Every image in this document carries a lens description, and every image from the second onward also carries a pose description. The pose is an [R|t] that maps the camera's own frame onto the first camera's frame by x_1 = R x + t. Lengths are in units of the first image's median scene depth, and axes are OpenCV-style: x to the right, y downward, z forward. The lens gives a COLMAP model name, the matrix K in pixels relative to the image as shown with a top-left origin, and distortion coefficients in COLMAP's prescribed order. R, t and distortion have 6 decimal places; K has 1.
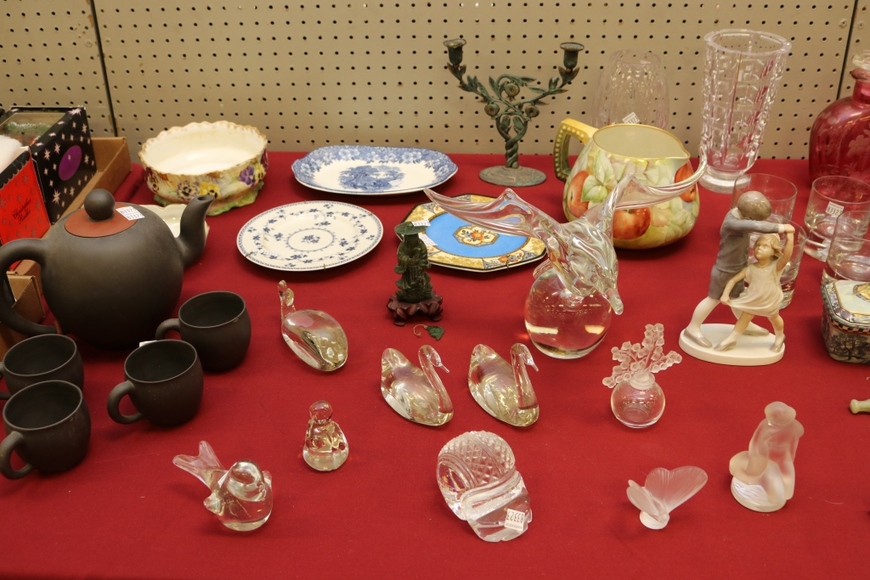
lens RADIAL K [[908.4, 0, 435.0], [0, 908.4, 290.0], [0, 0, 1]] dist [-0.094703, 0.045414]
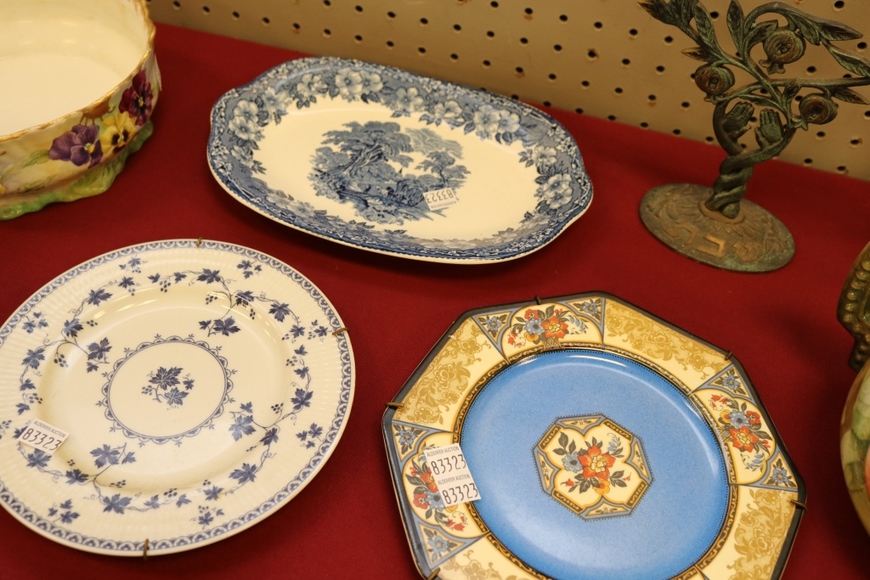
lens RADIAL K [[908.4, 0, 435.0], [0, 908.4, 290.0], [0, 0, 1]] dist [-0.094703, 0.045414]
pose [[0.974913, 0.209228, -0.075942, -0.004713], [-0.177425, 0.936505, 0.302456, -0.211177], [0.134403, -0.281394, 0.950133, 0.603030]]
